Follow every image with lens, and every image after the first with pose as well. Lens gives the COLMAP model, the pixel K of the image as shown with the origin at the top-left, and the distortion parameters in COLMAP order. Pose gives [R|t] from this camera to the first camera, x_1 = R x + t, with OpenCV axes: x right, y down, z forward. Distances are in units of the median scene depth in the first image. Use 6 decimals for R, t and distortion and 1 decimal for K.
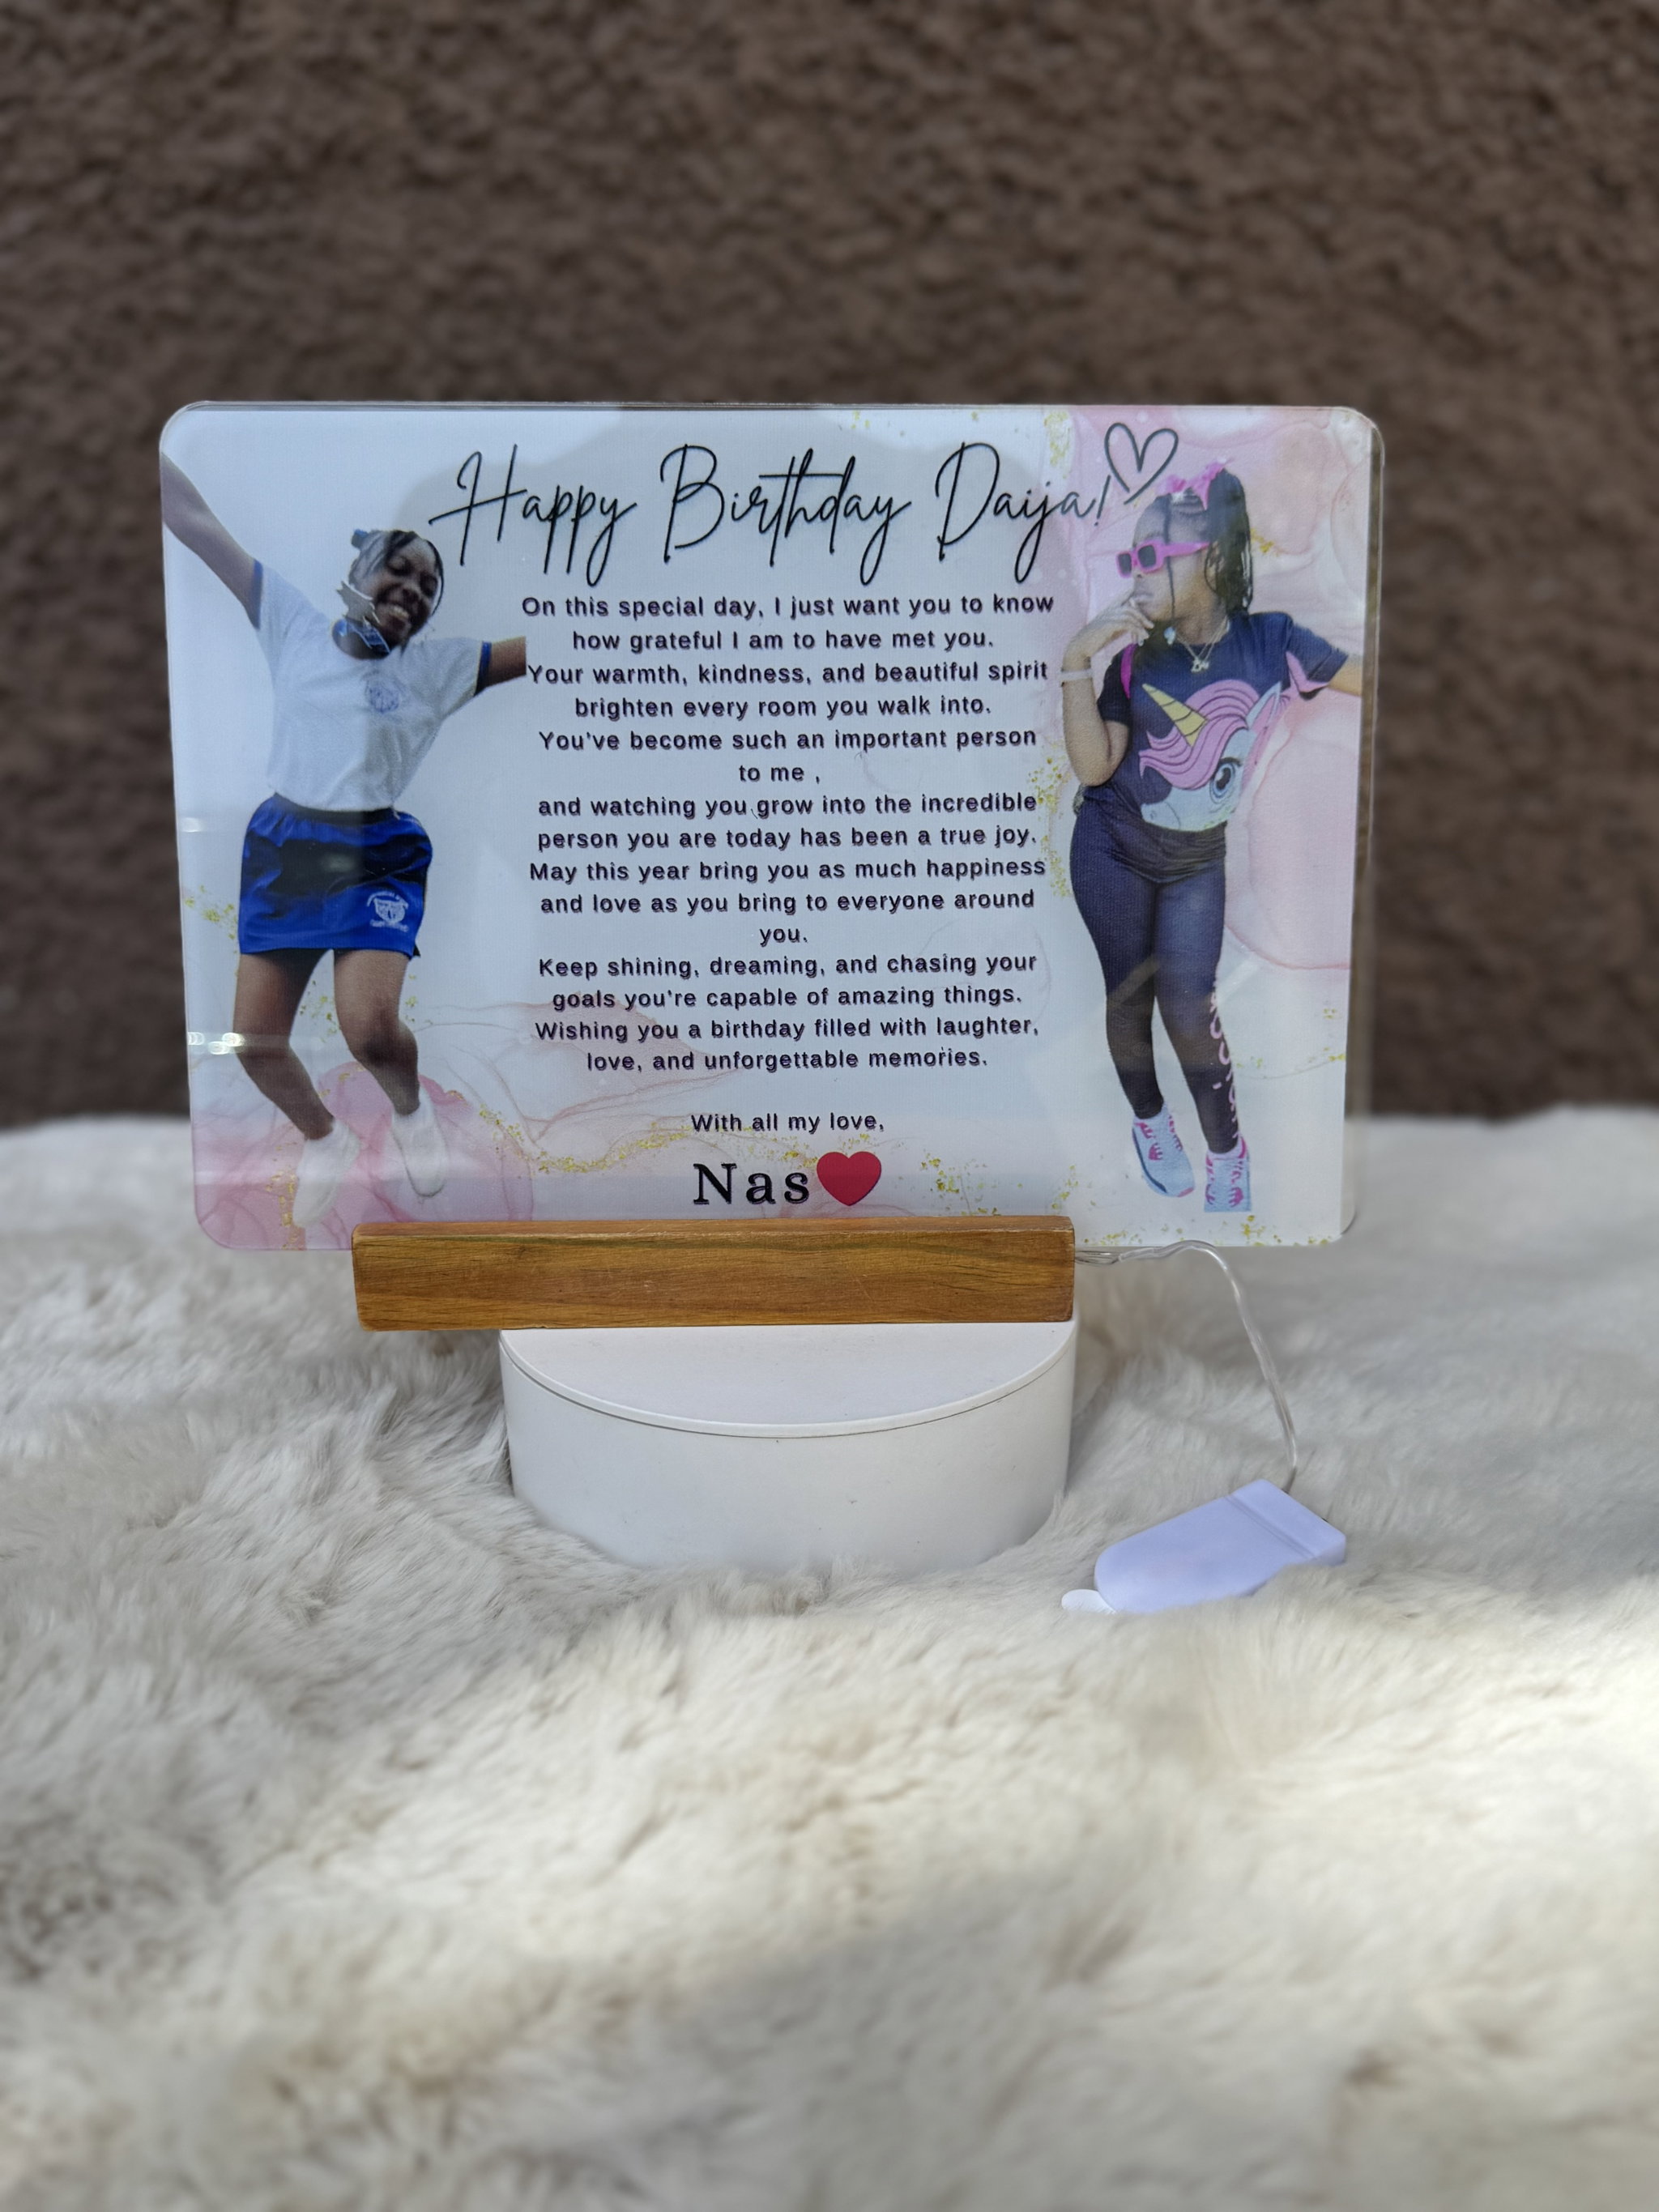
lens RADIAL K [[1995.6, 0, 834.2], [0, 1995.6, 1122.7], [0, 0, 1]] dist [-0.020895, -0.017514]
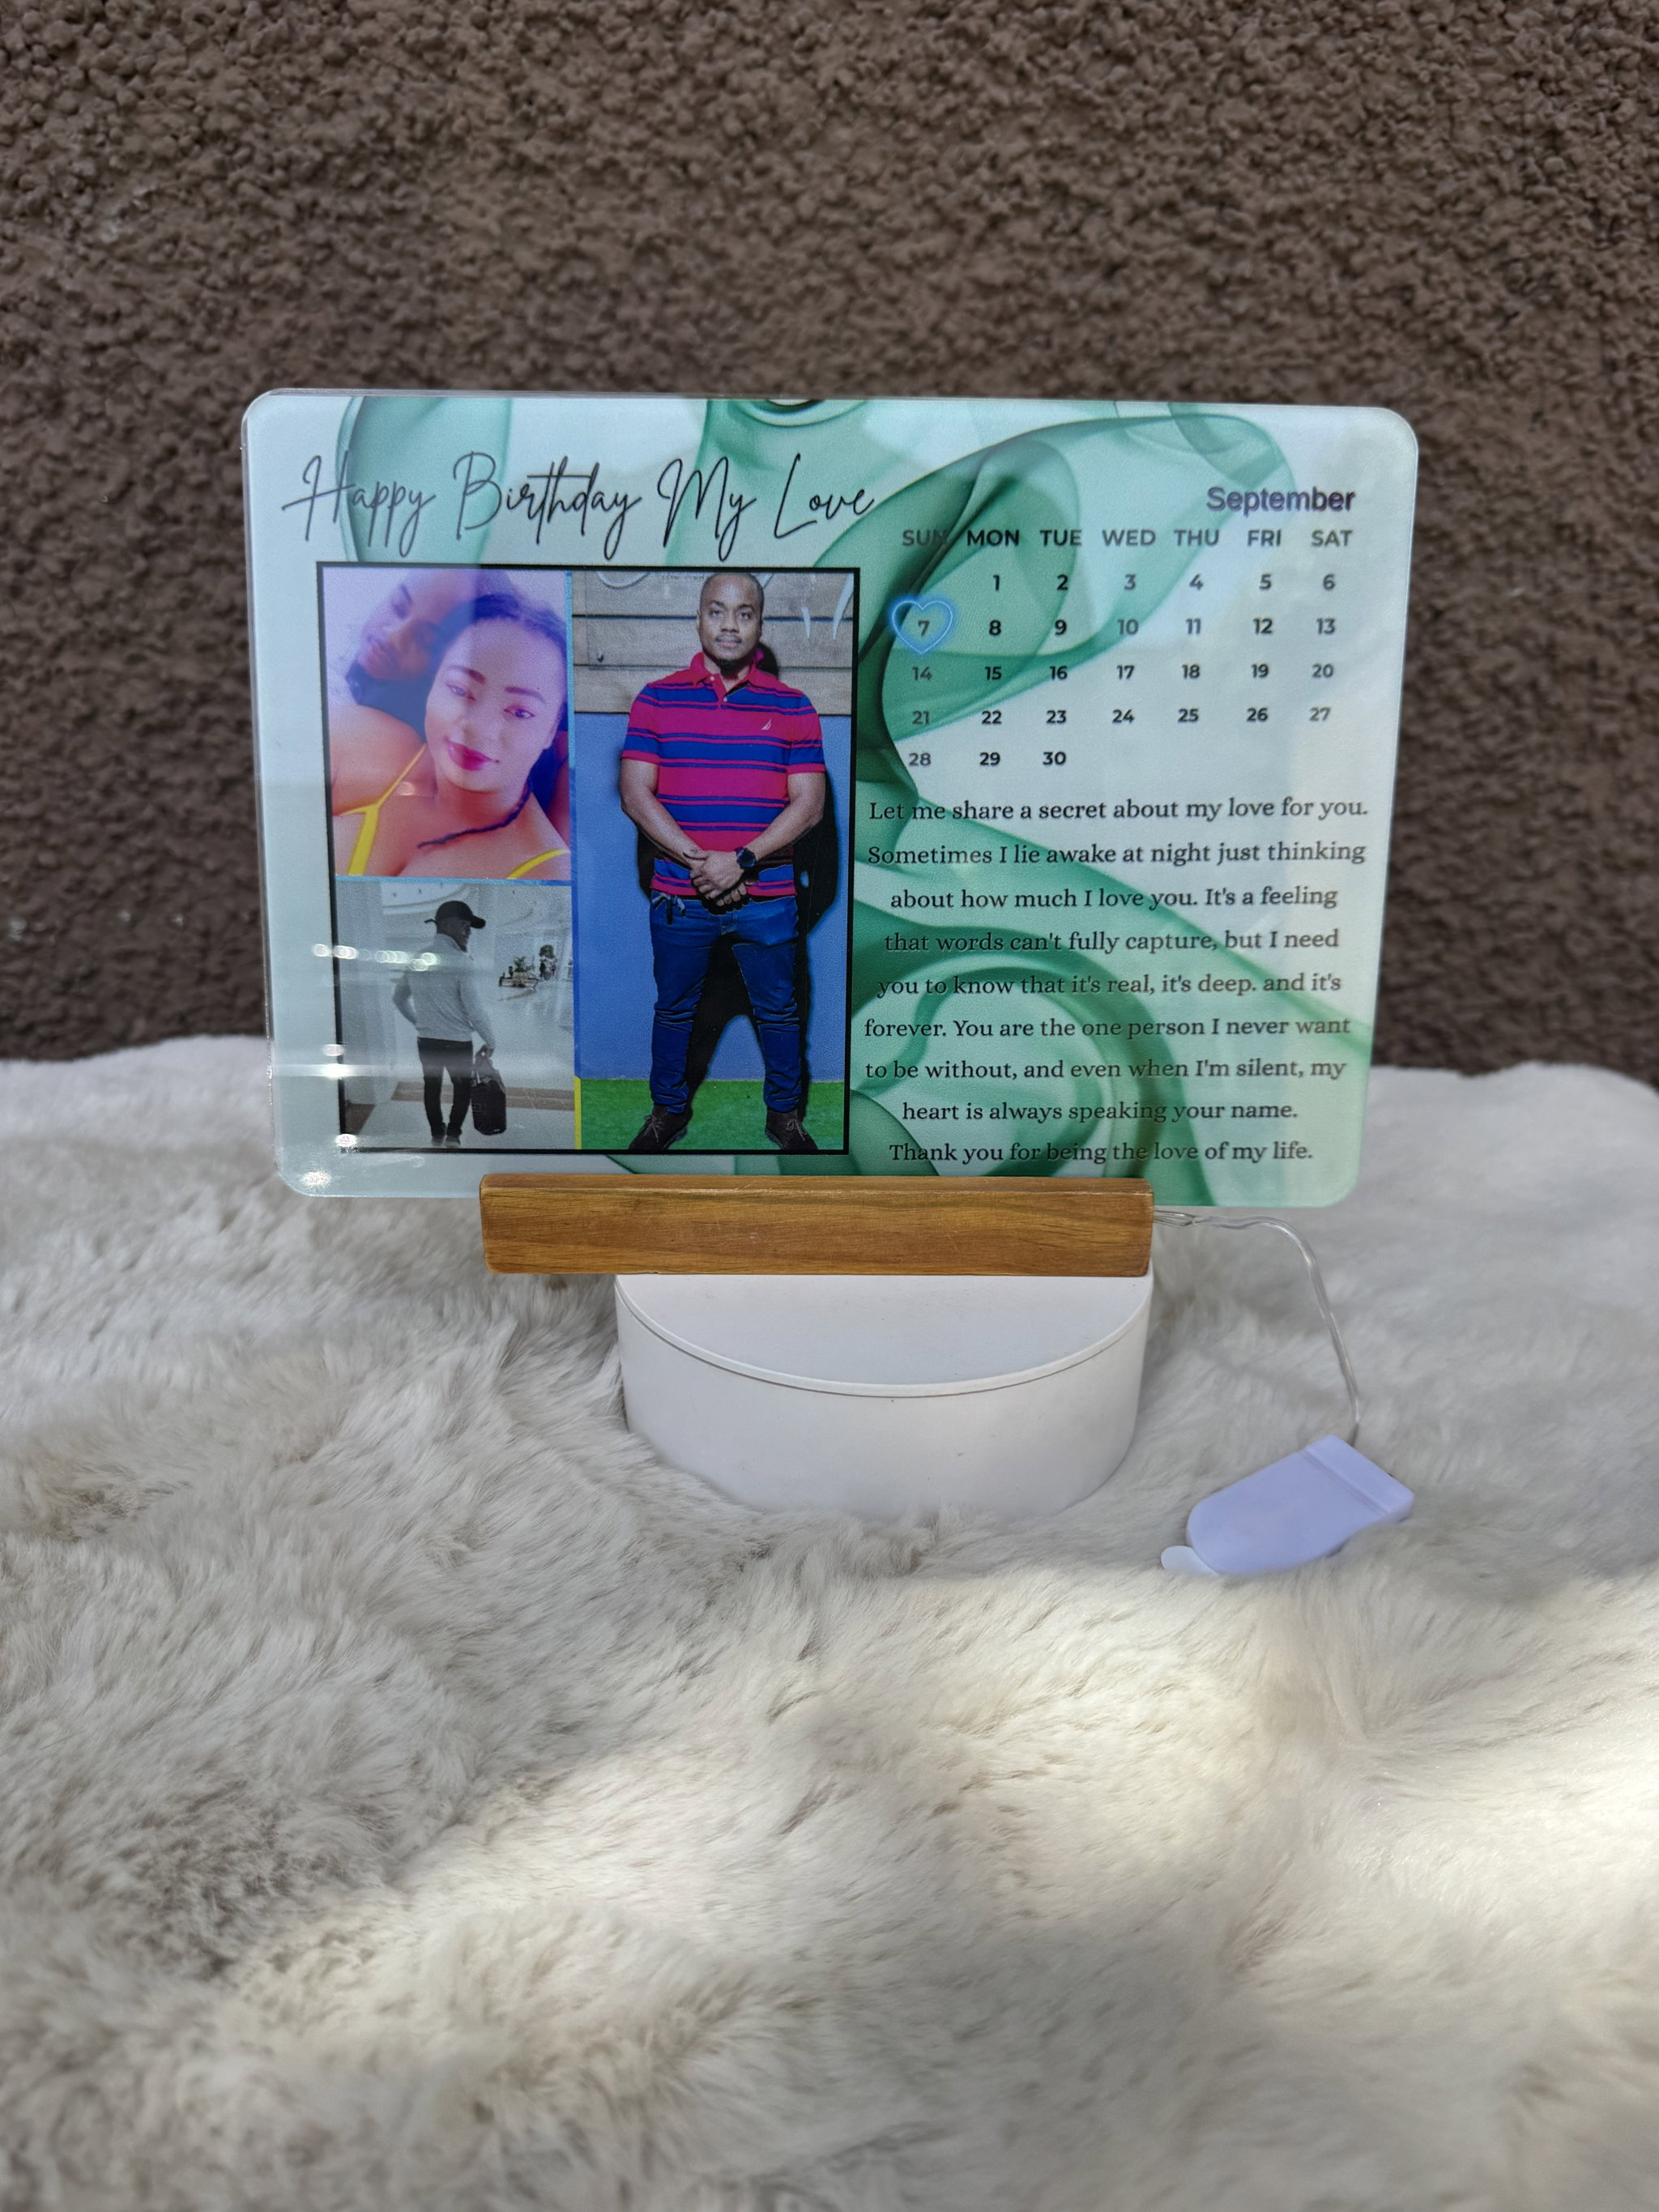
lens RADIAL K [[1627.9, 0, 829.5], [0, 1627.9, 1118.5], [0, 0, 1]] dist [-0.038466, 0.010887]
pose [[0.999144, 0.024655, 0.033206, -0.056362], [-0.027142, 0.996688, 0.076658, -0.032609], [-0.031206, -0.077494, 0.996504, 0.088110]]
